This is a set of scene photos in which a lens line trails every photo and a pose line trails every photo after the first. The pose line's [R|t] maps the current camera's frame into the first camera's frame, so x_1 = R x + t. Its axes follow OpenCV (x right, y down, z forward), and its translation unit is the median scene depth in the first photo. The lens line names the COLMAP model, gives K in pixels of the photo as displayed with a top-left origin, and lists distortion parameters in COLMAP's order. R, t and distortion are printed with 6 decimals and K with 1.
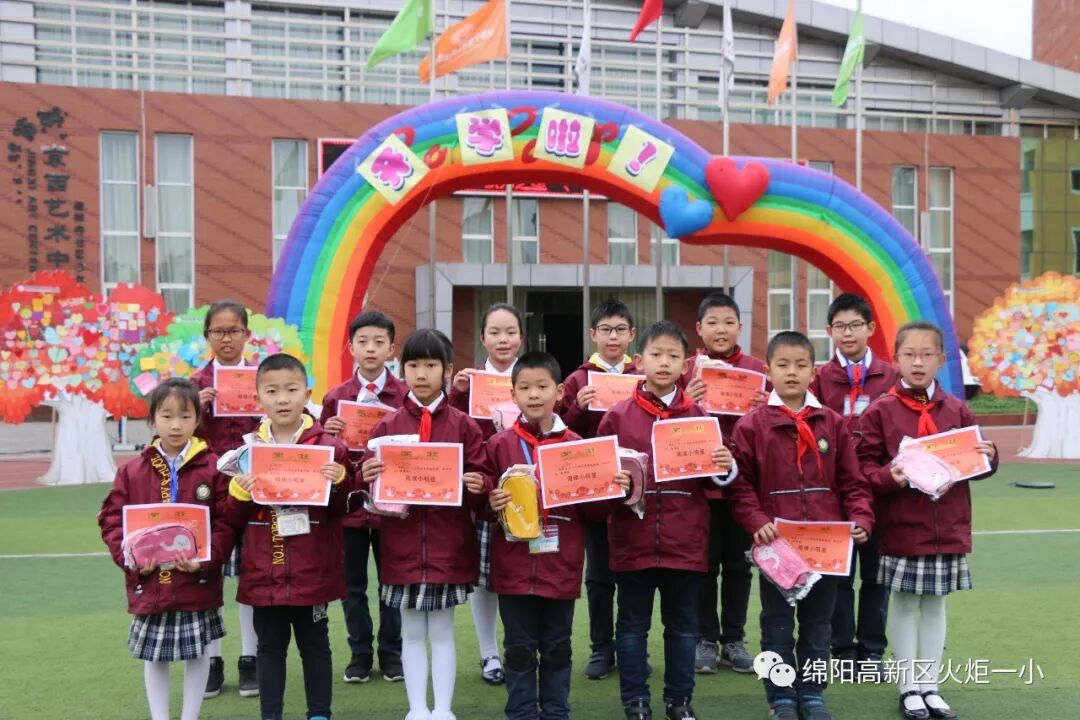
lens RADIAL K [[1240.4, 0, 548.2], [0, 1240.4, 365.3], [0, 0, 1]] dist [-0.082209, 0.368950]
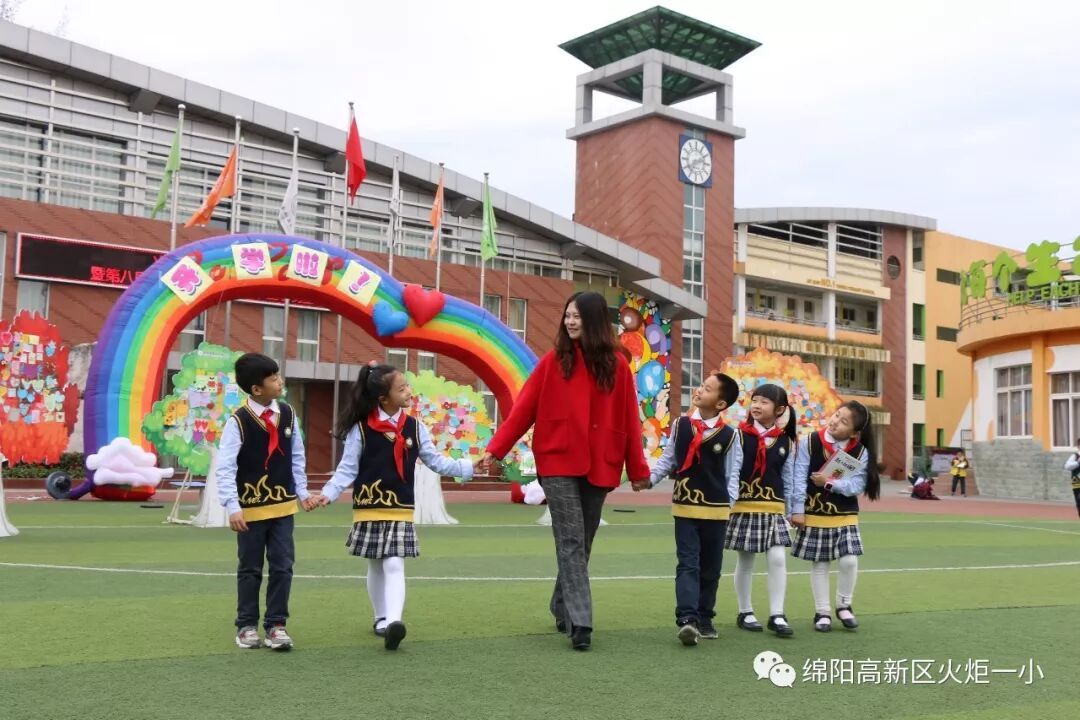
lens RADIAL K [[1162.0, 0, 542.8], [0, 1162.0, 361.2], [0, 0, 1]] dist [-0.090671, 0.297516]
pose [[0.928095, 0.060703, 0.367362, -0.128931], [-0.029672, 0.995541, -0.089541, 0.017168], [-0.371159, 0.072203, 0.925758, -0.170449]]
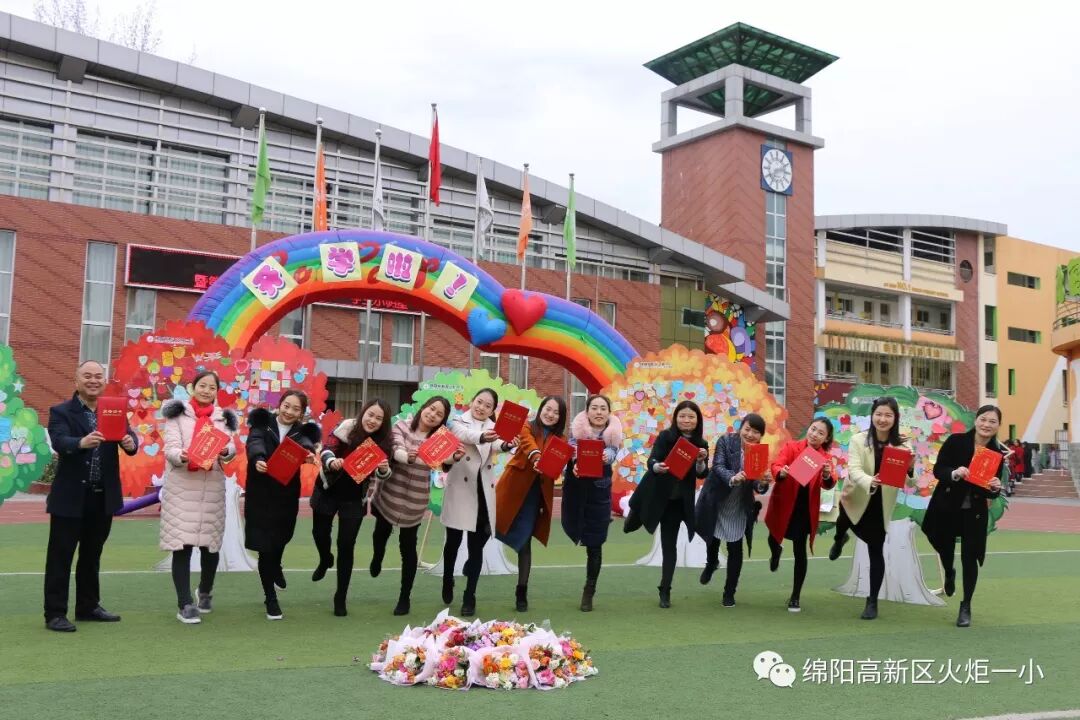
lens RADIAL K [[1020.6, 0, 540.0], [0, 1020.6, 360.0], [0, 0, 1]] dist [-0.125985, 0.179277]
pose [[0.958059, 0.055766, 0.281091, -0.074353], [-0.031586, 0.995456, -0.089834, 0.004567], [-0.284823, 0.077187, 0.955467, -0.040101]]
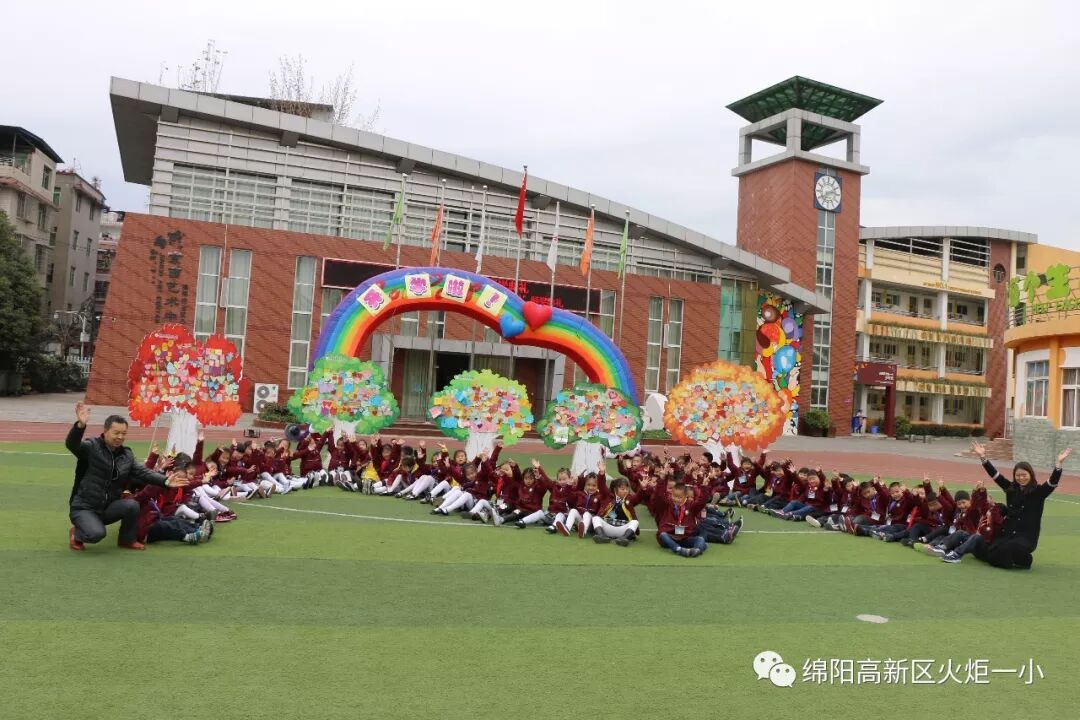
lens RADIAL K [[873.0, 0, 540.0], [0, 873.0, 360.0], [0, 0, 1]] dist [-0.188406, 0.153750]
pose [[0.989988, 0.072522, 0.121095, -0.022253], [-0.067500, 0.996701, -0.045074, -0.006362], [-0.123965, 0.036449, 0.991617, -0.245531]]
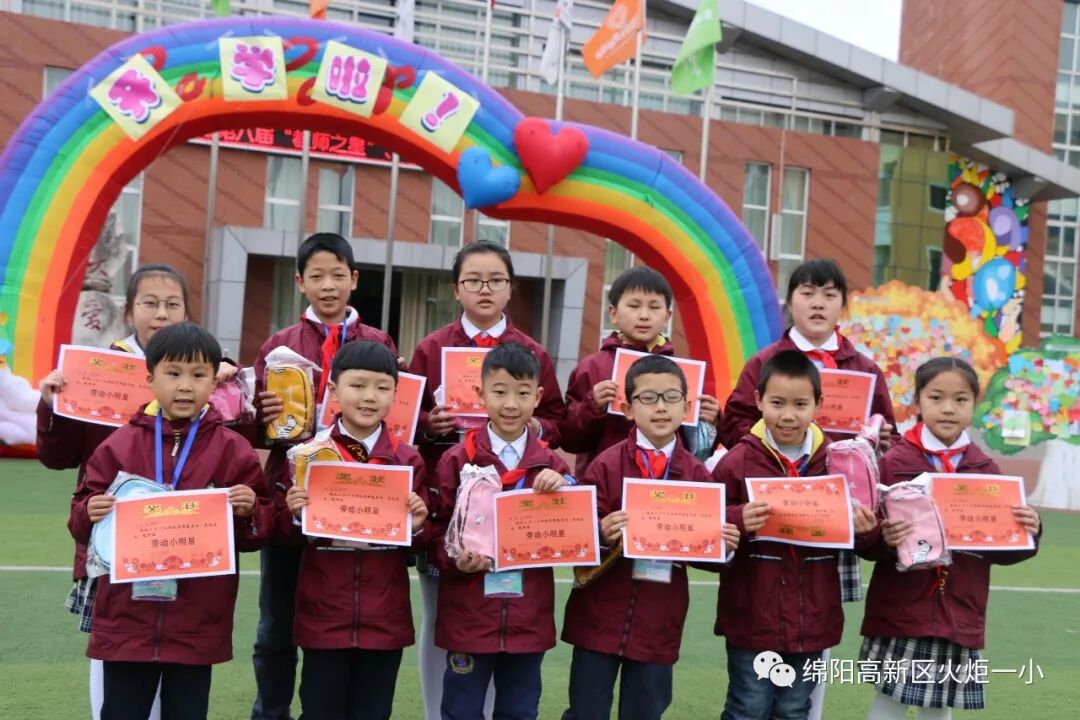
lens RADIAL K [[1312.3, 0, 536.3], [0, 1312.3, 362.0], [0, 0, 1]] dist [-0.039952, 0.336039]
pose [[0.991175, 0.066255, 0.114815, 0.025293], [-0.066511, 0.997784, -0.001609, 0.000586], [-0.114667, -0.006042, 0.993386, 0.051221]]
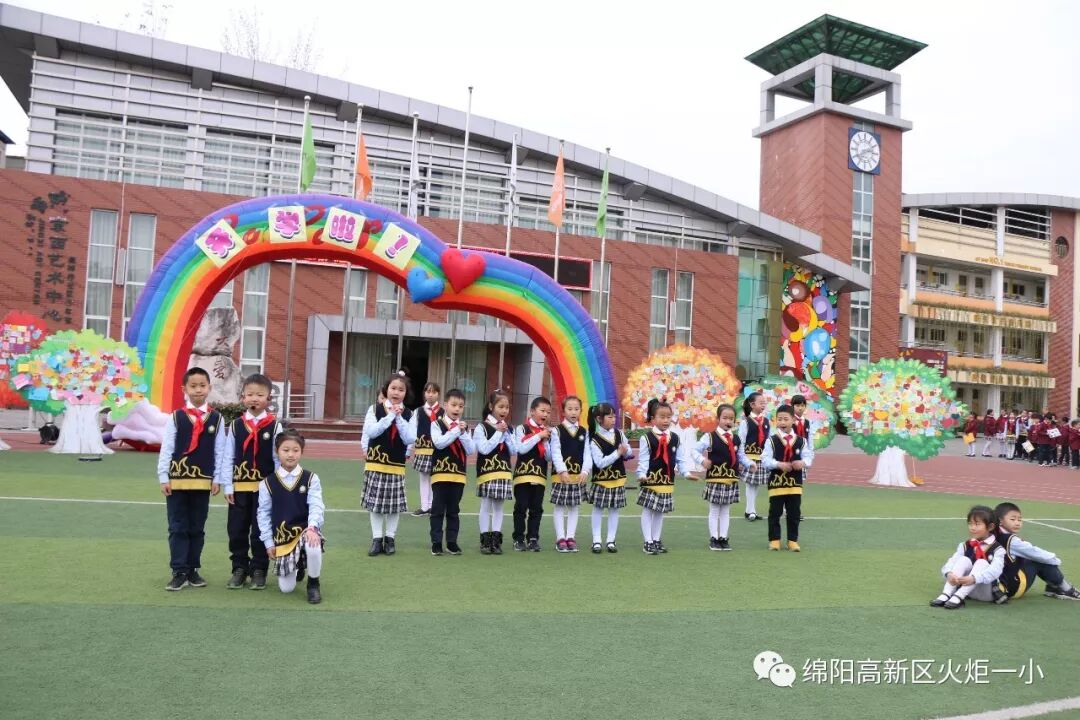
lens RADIAL K [[873.1, 0, 552.5], [0, 873.1, 369.4], [0, 0, 1]] dist [-0.188961, 0.152292]
pose [[0.993565, 0.058495, 0.096990, 0.085835], [-0.055280, 0.997839, -0.035521, 0.000290], [-0.098858, 0.029931, 0.994651, -0.004183]]
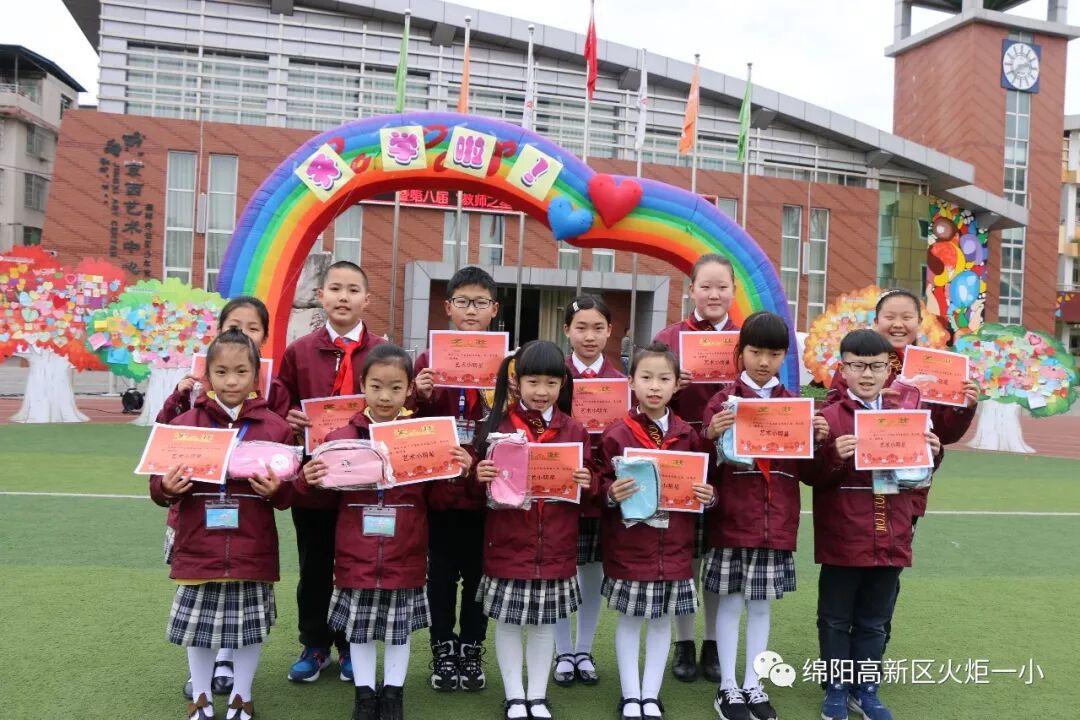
lens RADIAL K [[910.8, 0, 546.8], [0, 910.8, 367.1], [0, 0, 1]] dist [-0.181691, 0.176968]
pose [[0.998896, 0.046922, -0.002211, 0.050498], [-0.046864, 0.998675, 0.021238, 0.000292], [0.003205, -0.021111, 0.999772, 0.067953]]
